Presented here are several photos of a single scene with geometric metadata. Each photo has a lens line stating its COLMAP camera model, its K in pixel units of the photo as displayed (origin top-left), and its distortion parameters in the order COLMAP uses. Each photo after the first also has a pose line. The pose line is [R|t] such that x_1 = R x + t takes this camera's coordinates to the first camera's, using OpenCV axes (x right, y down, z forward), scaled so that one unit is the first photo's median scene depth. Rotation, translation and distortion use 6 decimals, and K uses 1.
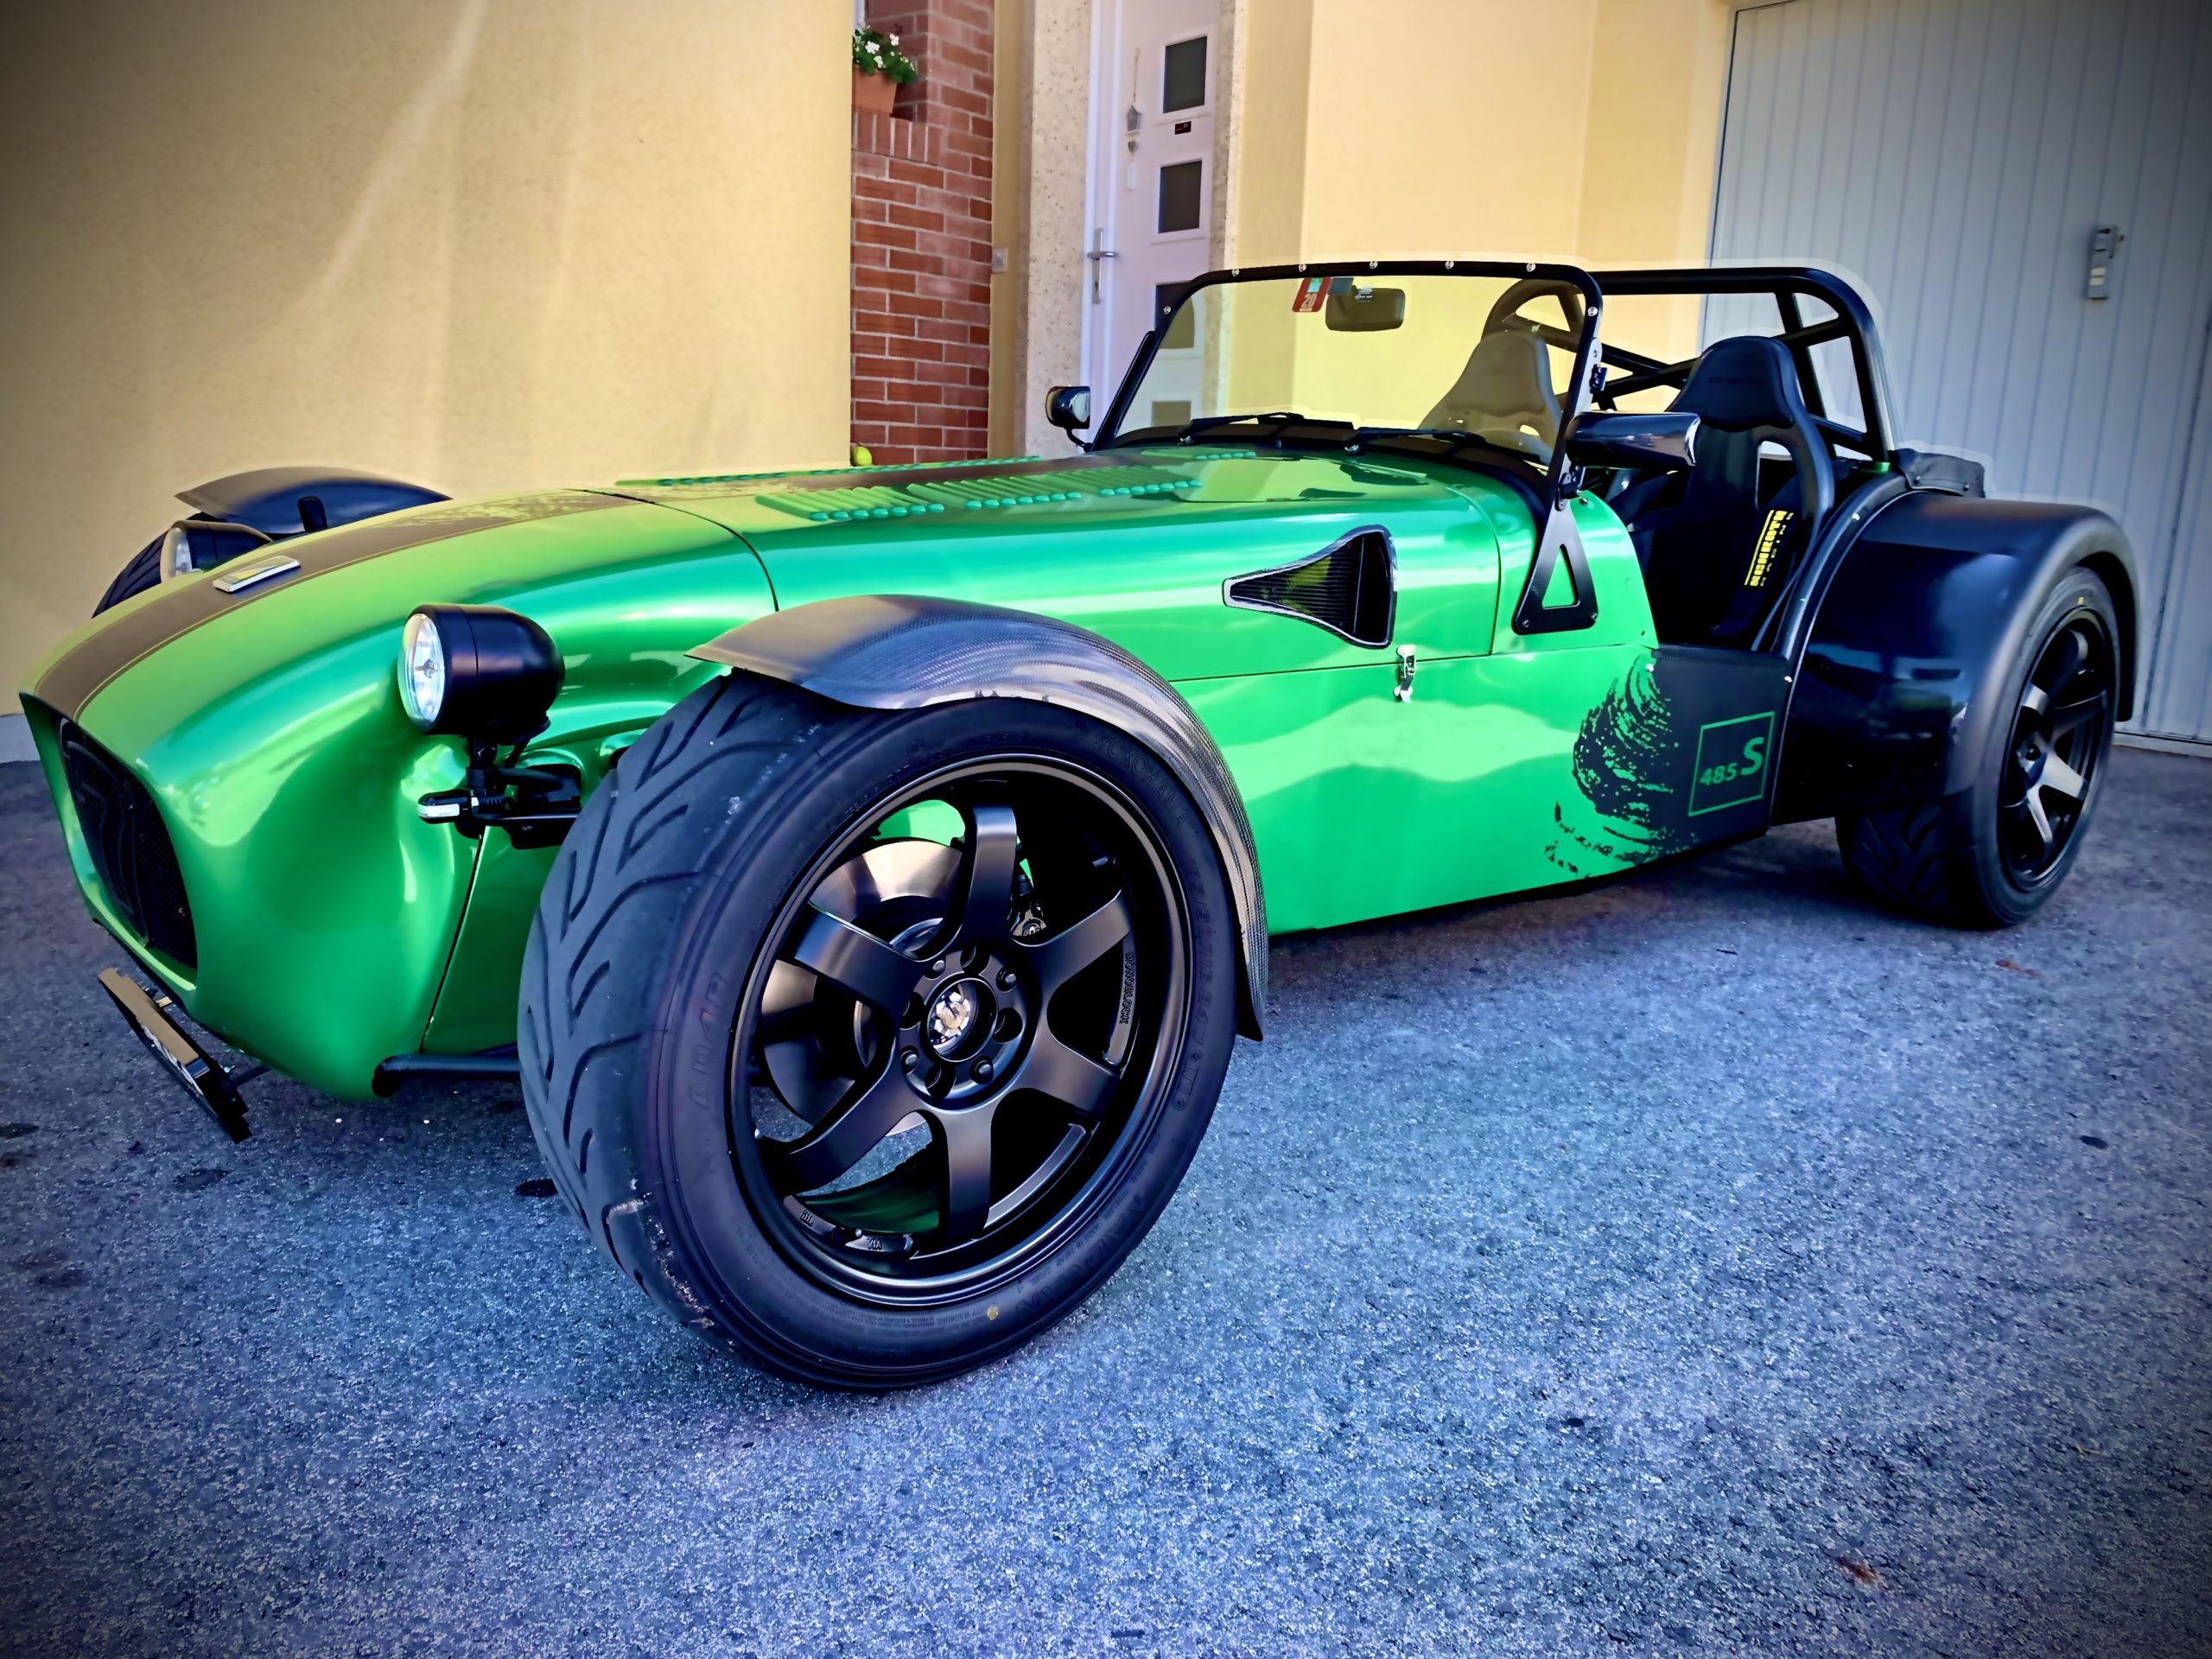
lens RADIAL K [[1684.9, 0, 1155.9], [0, 1684.9, 823.3], [0, 0, 1]] dist [0.000749, 0.002188]
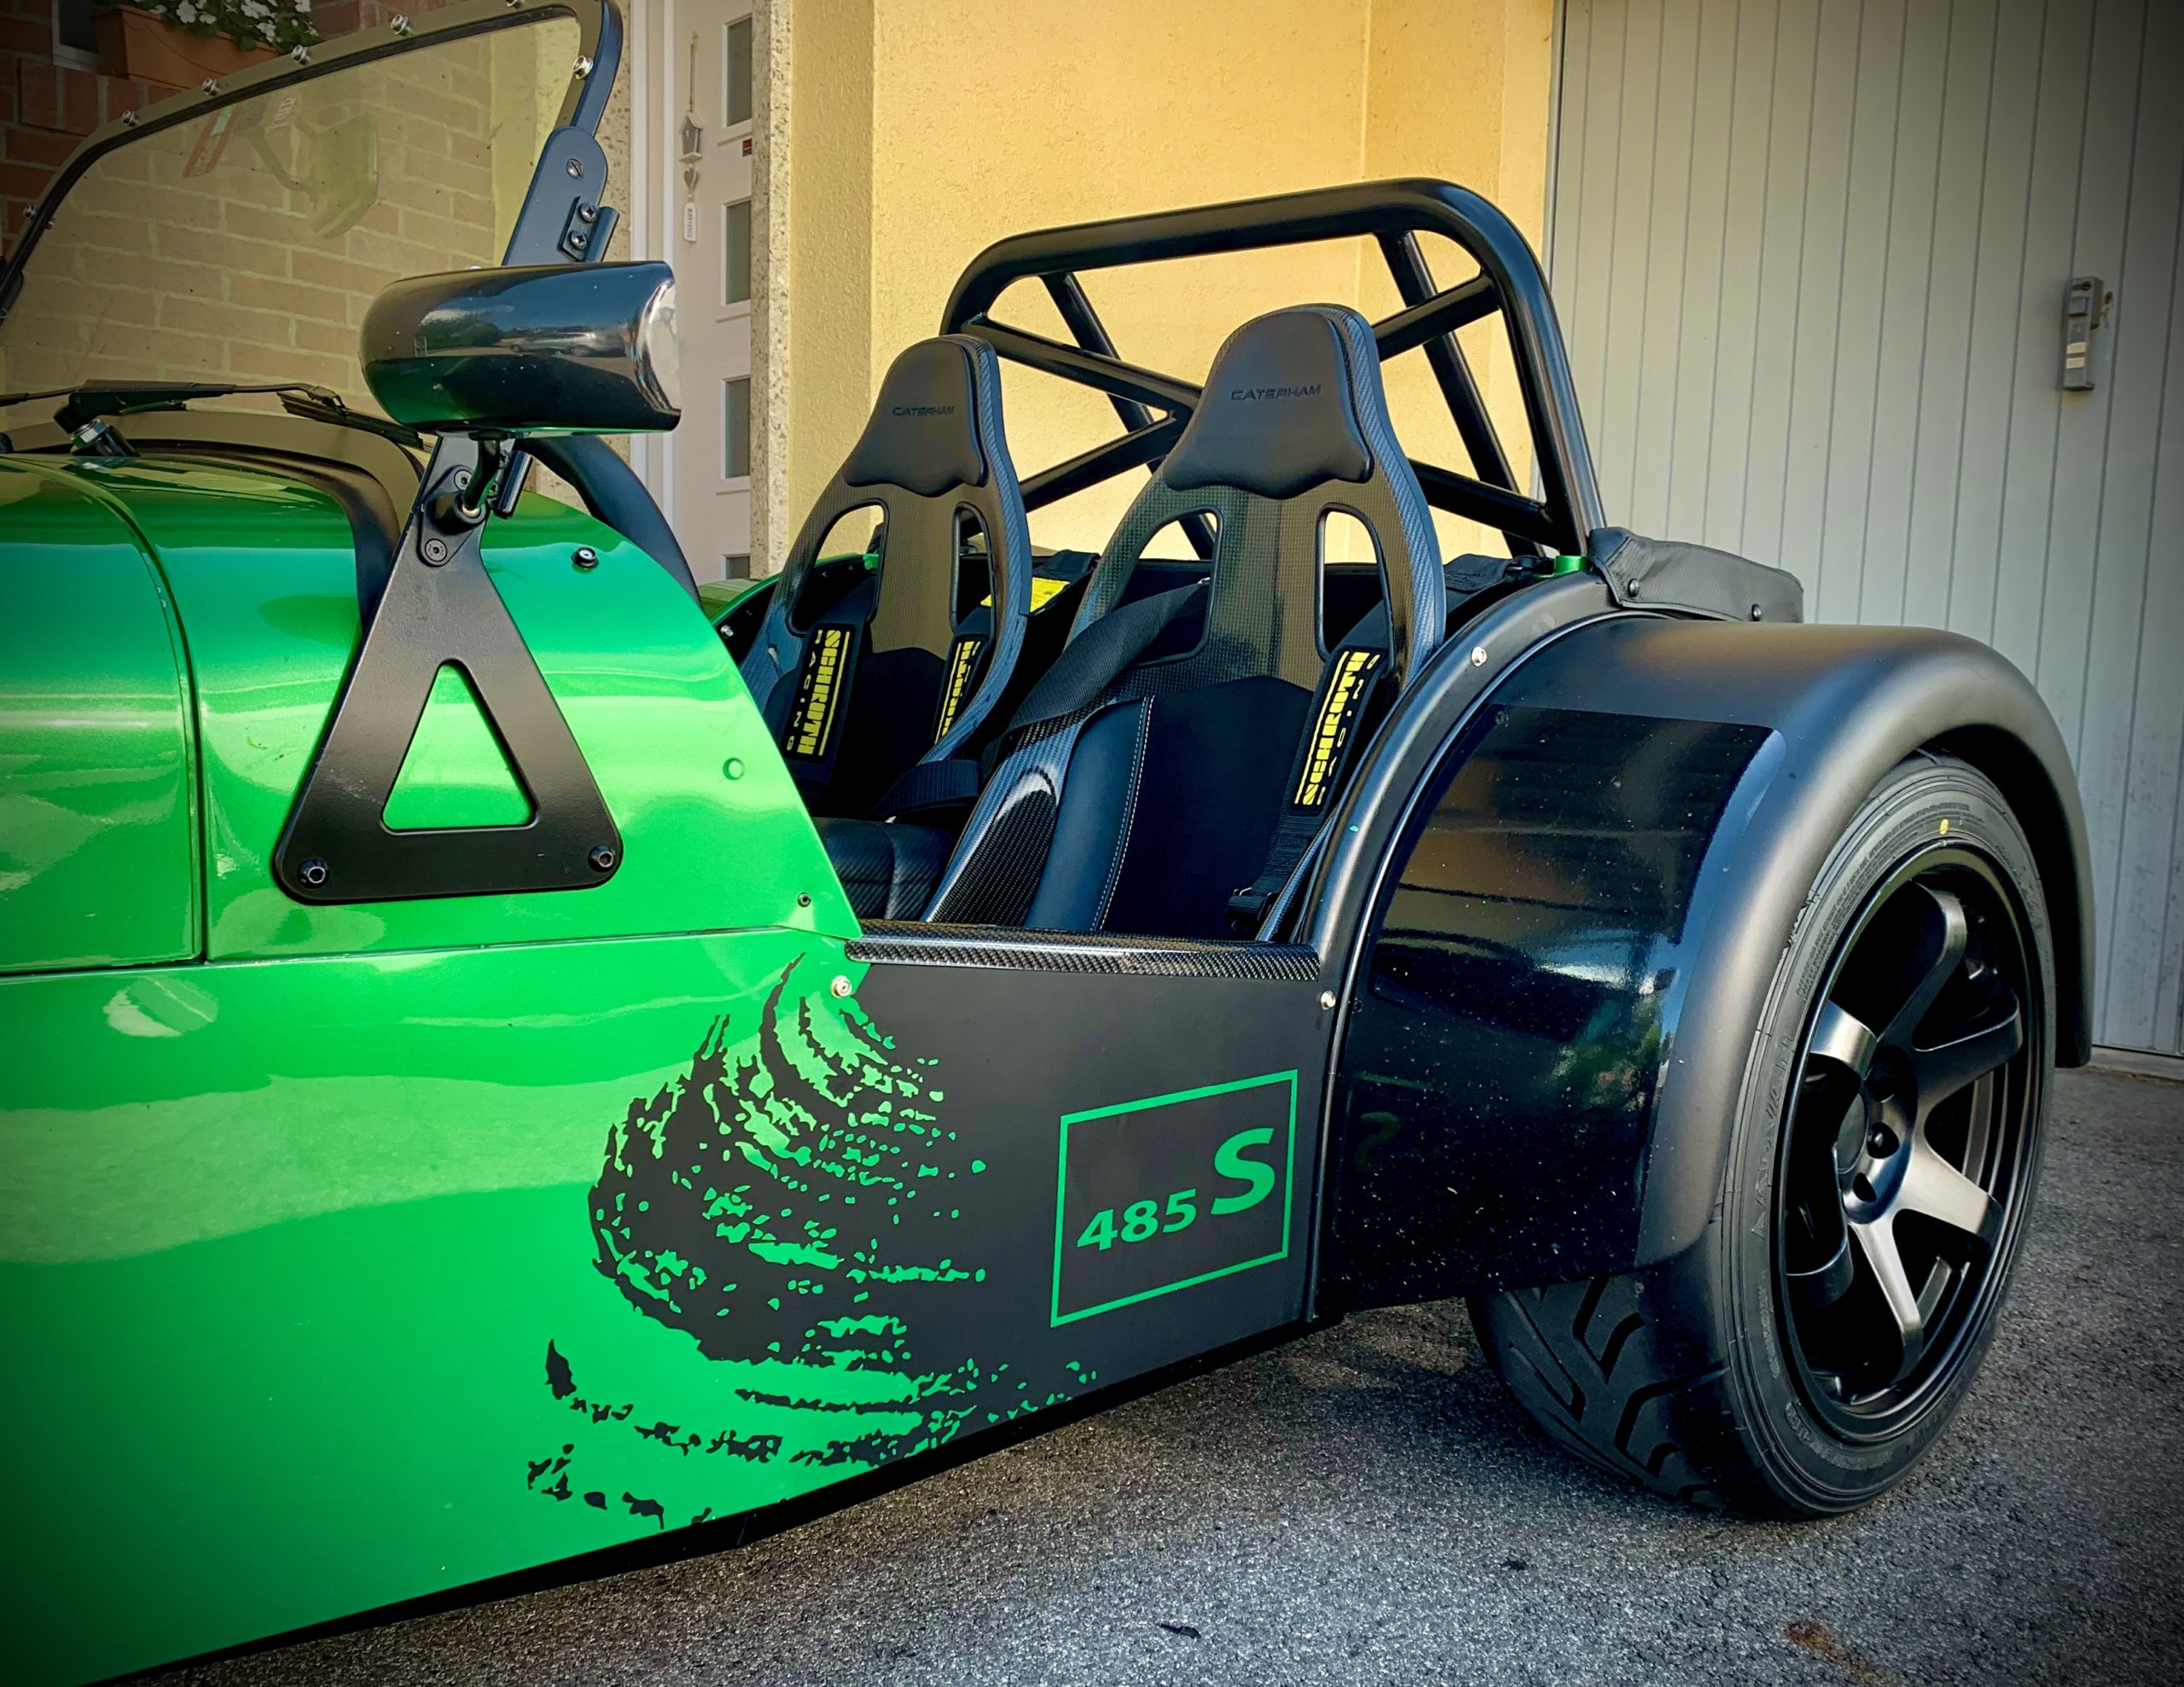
lens RADIAL K [[2301.3, 0, 1127.9], [0, 2301.3, 992.5], [0, 0, 1]] dist [0.197896, -0.425818]
pose [[0.995285, -0.010849, 0.096385, 0.266087], [0.018240, 0.996931, -0.076134, -0.041511], [-0.095263, 0.077533, 0.992428, 0.388738]]
